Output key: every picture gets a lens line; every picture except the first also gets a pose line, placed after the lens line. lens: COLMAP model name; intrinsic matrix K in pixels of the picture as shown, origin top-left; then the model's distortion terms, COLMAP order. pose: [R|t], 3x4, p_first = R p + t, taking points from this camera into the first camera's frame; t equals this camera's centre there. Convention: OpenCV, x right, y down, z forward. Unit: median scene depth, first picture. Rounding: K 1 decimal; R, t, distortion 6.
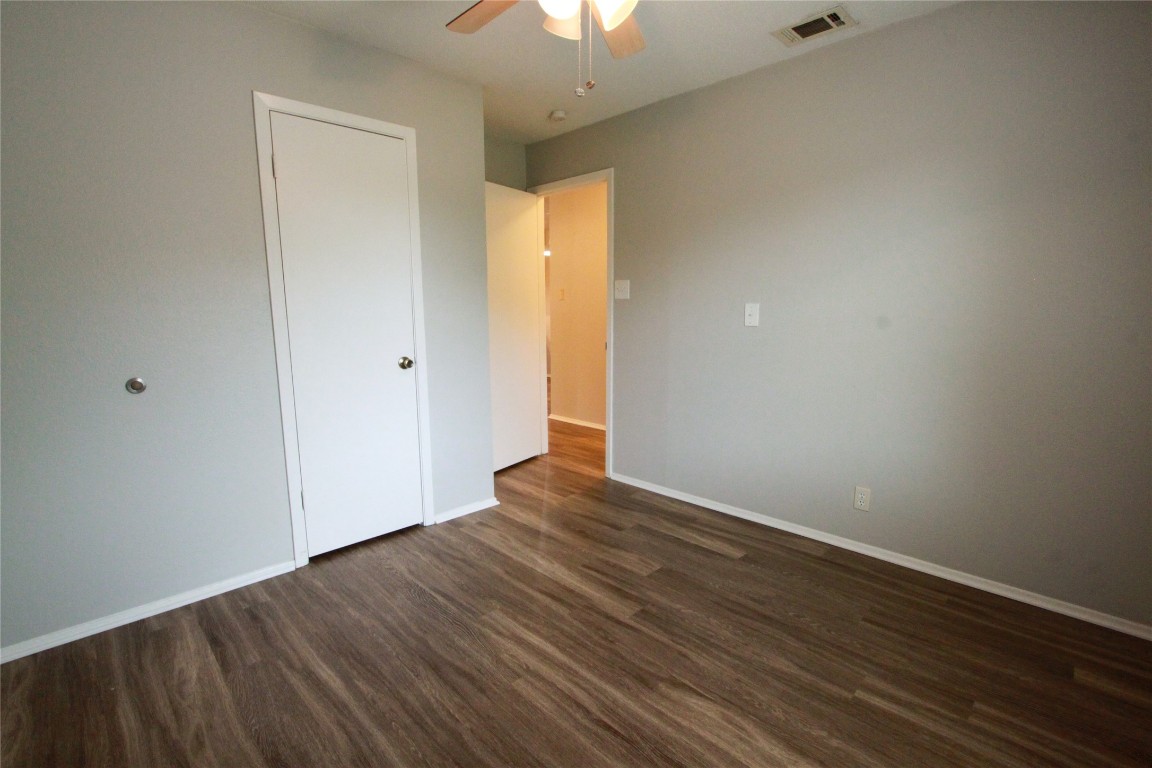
lens RADIAL K [[533.1, 0, 576.8], [0, 533.1, 385.1], [0, 0, 1]] dist [-0.017877, 0.003489]
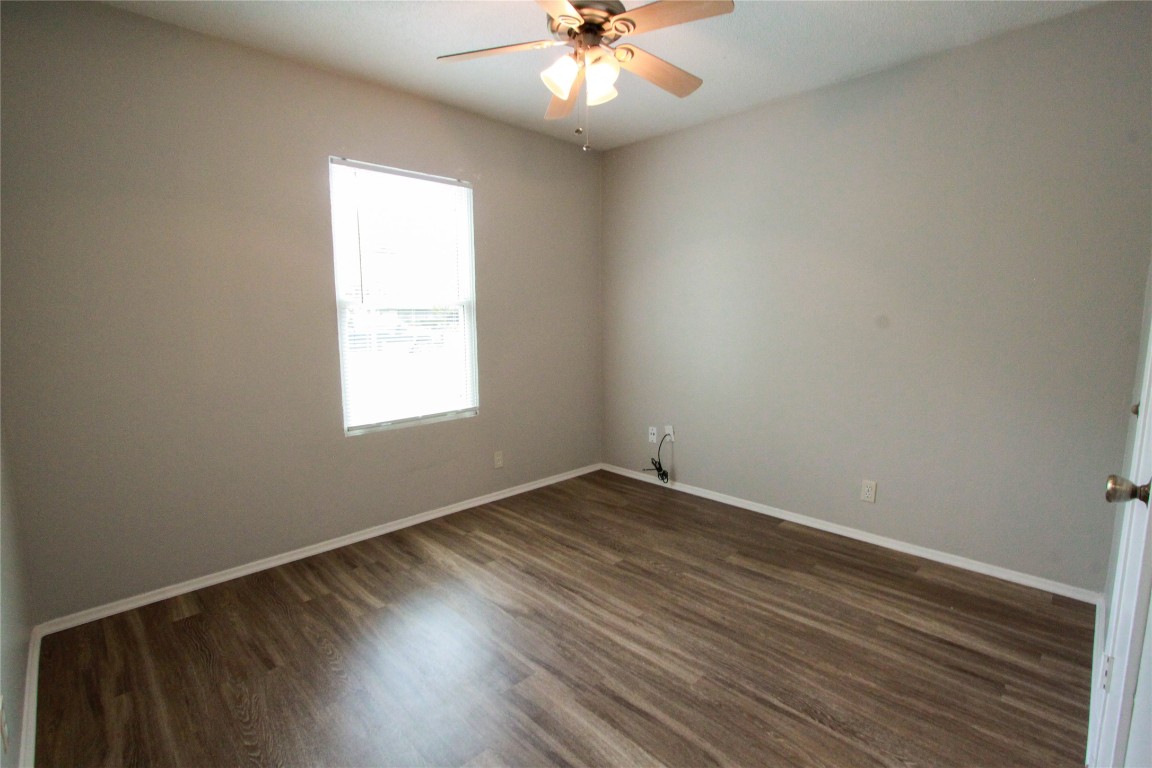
lens RADIAL K [[533.1, 0, 577.3], [0, 533.1, 382.6], [0, 0, 1]] dist [-0.017877, 0.003489]
pose [[-0.999908, 0.008834, 0.010279, 0.015924], [0.011329, 0.961047, 0.276154, -0.289172], [-0.007439, 0.276245, -0.961058, 1.890697]]
